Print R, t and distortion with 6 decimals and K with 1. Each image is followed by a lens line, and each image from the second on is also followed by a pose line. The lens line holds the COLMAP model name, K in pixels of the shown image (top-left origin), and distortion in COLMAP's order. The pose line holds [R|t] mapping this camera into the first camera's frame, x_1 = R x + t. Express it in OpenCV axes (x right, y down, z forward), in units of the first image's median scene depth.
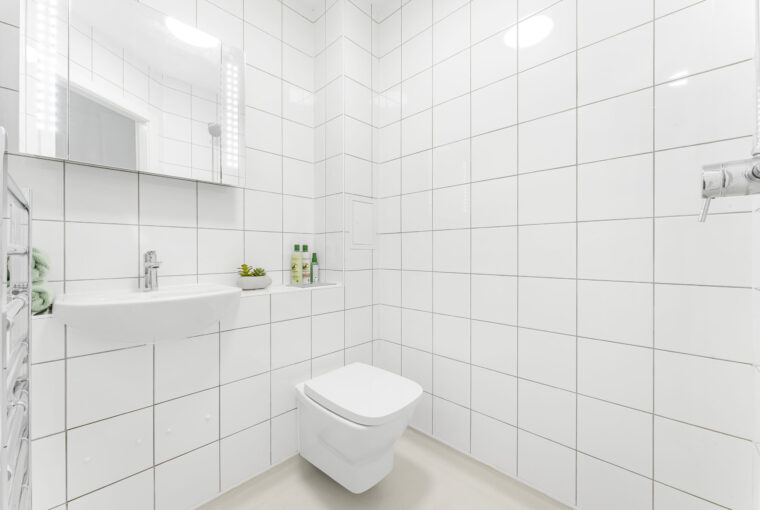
lens RADIAL K [[311.9, 0, 379.7], [0, 311.9, 255.3], [0, 0, 1]] dist [0.002281, 0.000251]
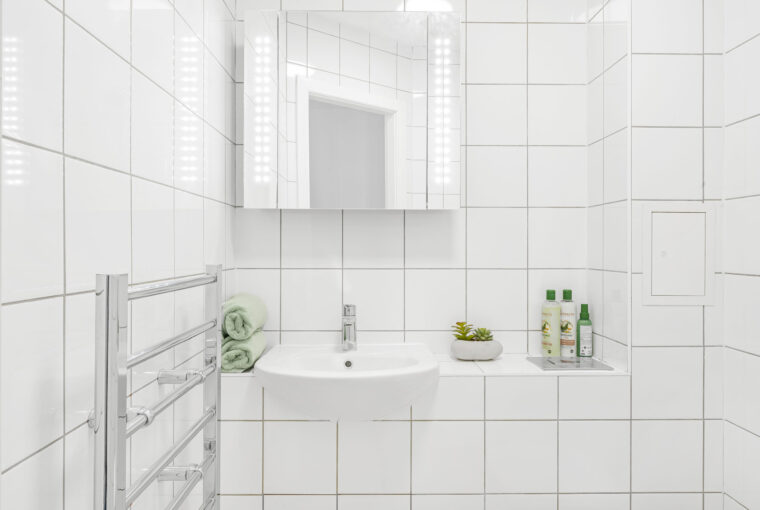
lens RADIAL K [[518.2, 0, 376.2], [0, 518.2, 250.1], [0, 0, 1]] dist [0.003012, 0.001365]
pose [[0.699915, 0.007109, -0.714191, 0.215037], [-0.006673, 0.999972, 0.003413, -0.114403], [0.714195, 0.002377, 0.699943, 0.067229]]
